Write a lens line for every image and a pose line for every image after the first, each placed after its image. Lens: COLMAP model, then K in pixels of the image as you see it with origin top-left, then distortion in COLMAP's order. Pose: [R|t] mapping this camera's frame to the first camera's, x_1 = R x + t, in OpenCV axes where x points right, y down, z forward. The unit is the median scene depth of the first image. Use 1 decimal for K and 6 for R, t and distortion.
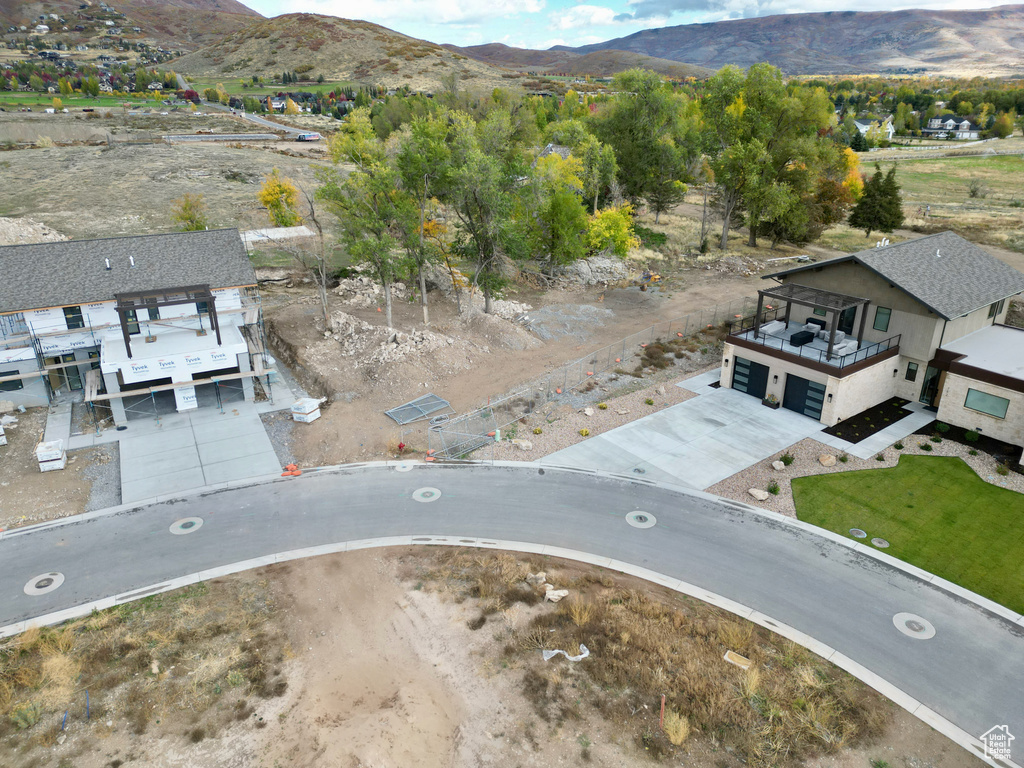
lens RADIAL K [[706.7, 0, 512.0], [0, 706.7, 384.0], [0, 0, 1]] dist [0.075899, -0.068117]
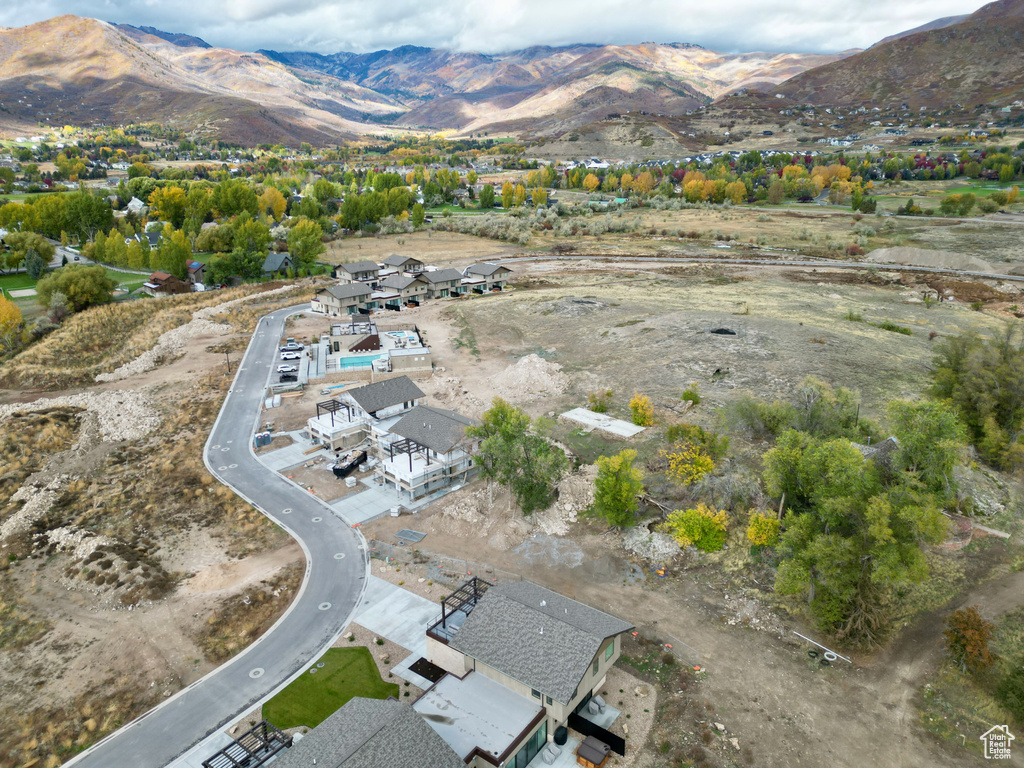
lens RADIAL K [[706.7, 0, 512.0], [0, 706.7, 384.0], [0, 0, 1]] dist [0.075899, -0.068117]
pose [[0.283435, 0.295597, -0.912298, 1.790747], [-0.364664, 0.913069, 0.182553, -0.893694], [0.886953, 0.280940, 0.366589, 0.348181]]
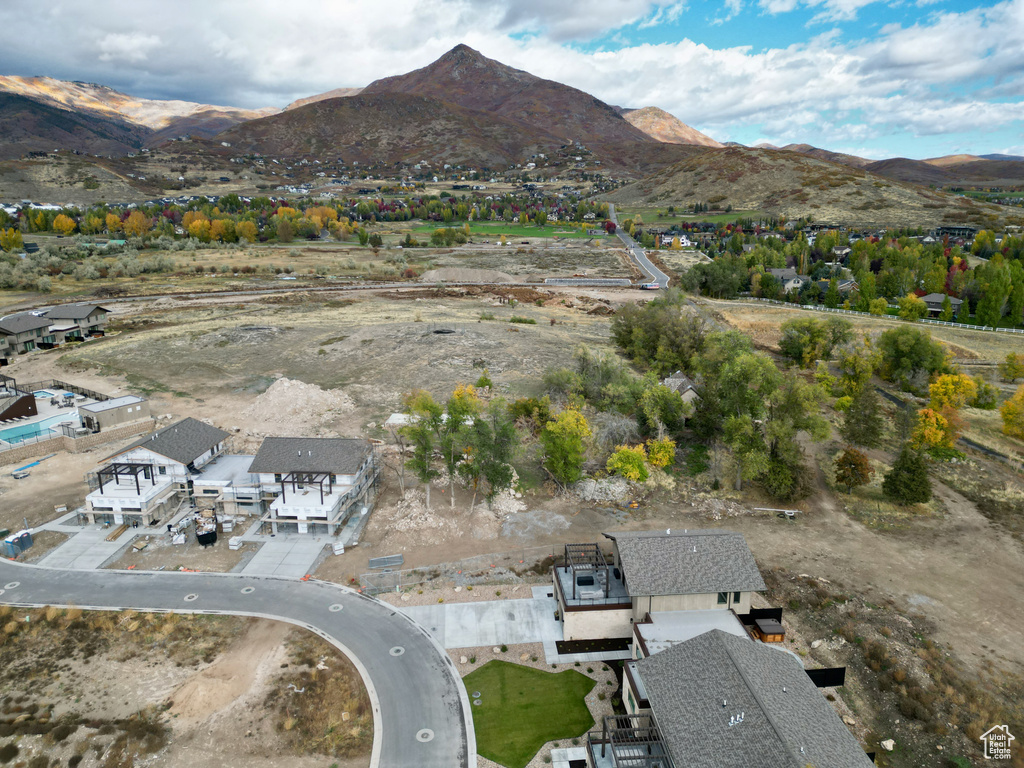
lens RADIAL K [[706.7, 0, 512.0], [0, 706.7, 384.0], [0, 0, 1]] dist [0.075899, -0.068117]
pose [[0.843558, 0.133268, -0.520241, 1.061980], [-0.204298, 0.975521, -0.081369, -0.337917], [0.496662, 0.174924, 0.850135, -0.516277]]
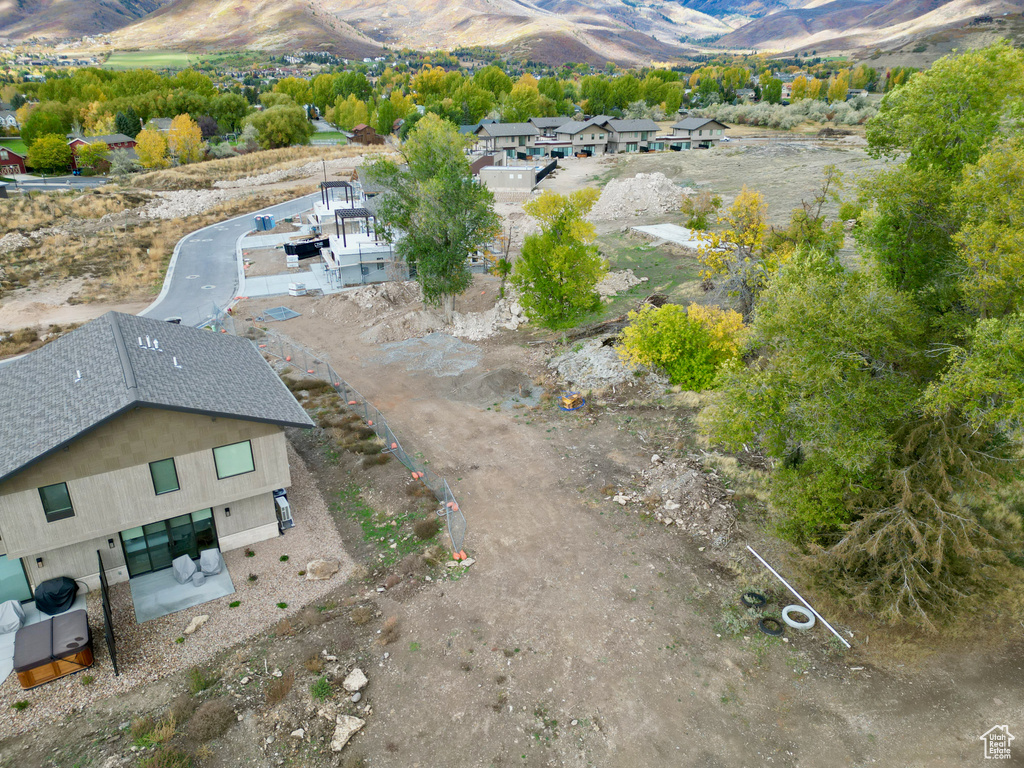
lens RADIAL K [[711.8, 0, 512.0], [0, 711.8, 384.0], [0, 0, 1]] dist [0.031615, -0.007812]
pose [[-0.117182, 0.387550, -0.914371, 1.205147], [-0.383800, 0.831507, 0.401615, -0.613908], [0.915951, 0.397997, 0.051304, 1.414448]]
